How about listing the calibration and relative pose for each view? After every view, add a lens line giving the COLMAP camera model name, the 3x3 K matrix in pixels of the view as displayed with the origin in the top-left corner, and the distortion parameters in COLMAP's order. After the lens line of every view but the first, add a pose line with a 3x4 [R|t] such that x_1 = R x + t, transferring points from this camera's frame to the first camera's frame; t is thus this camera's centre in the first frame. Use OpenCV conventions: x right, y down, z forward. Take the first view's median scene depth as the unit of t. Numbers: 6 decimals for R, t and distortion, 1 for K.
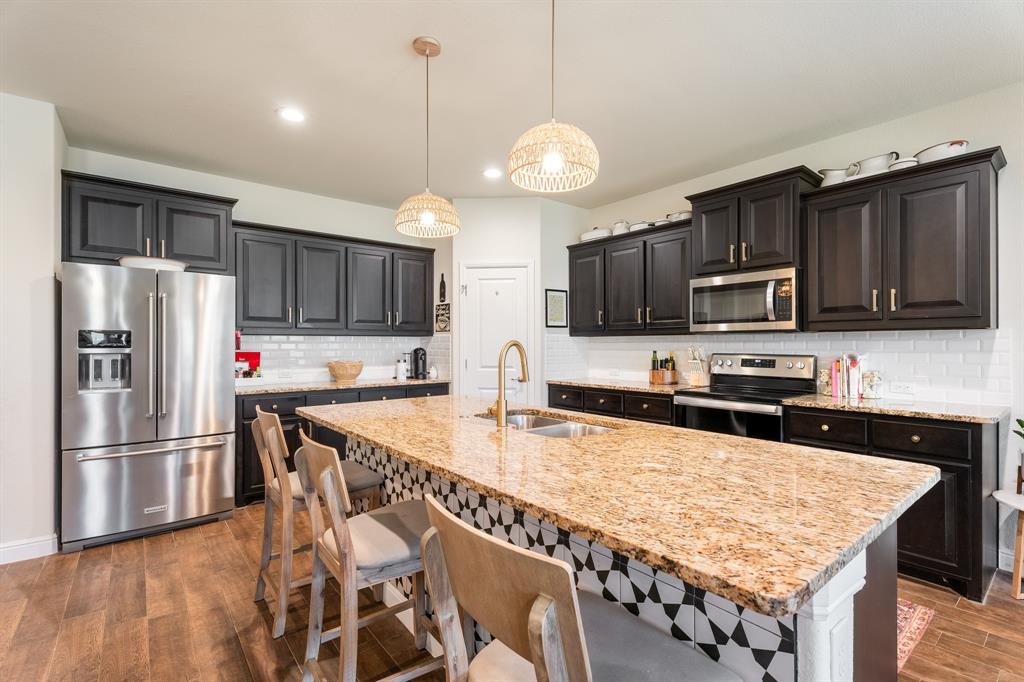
lens RADIAL K [[467.4, 0, 509.7], [0, 467.4, 344.3], [0, 0, 1]] dist [0.001793, -0.000157]
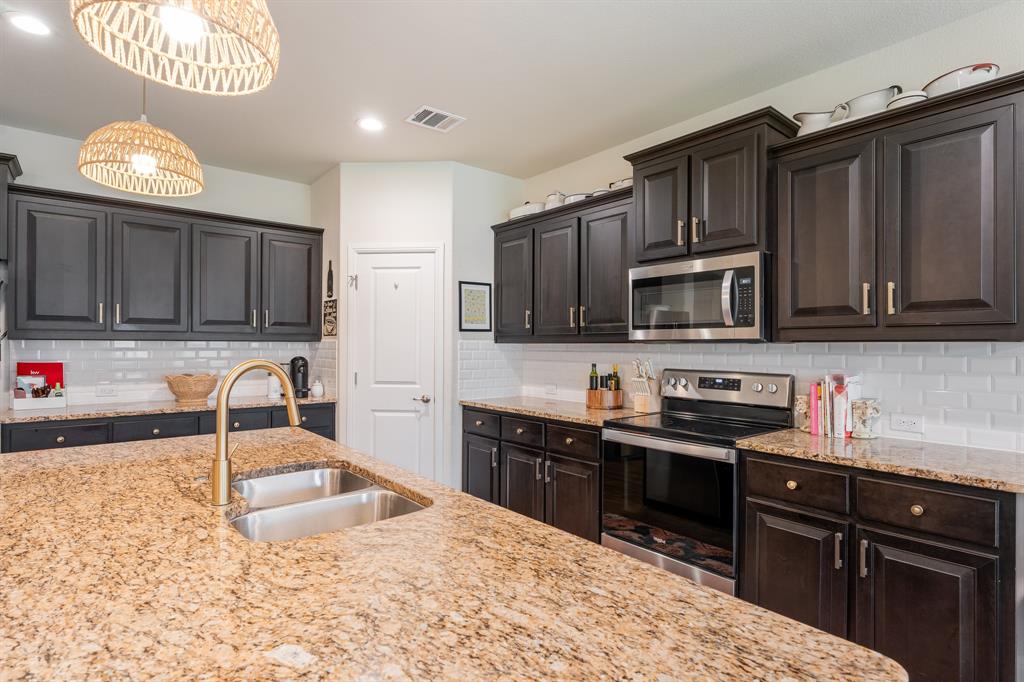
lens RADIAL K [[522.2, 0, 510.7], [0, 522.2, 344.5], [0, 0, 1]] dist [-0.002386, -0.000070]
pose [[0.999938, 0.005822, 0.009480, 0.193927], [-0.005802, 0.999981, -0.002189, -0.016742], [-0.009493, 0.002134, 0.999953, 0.183759]]
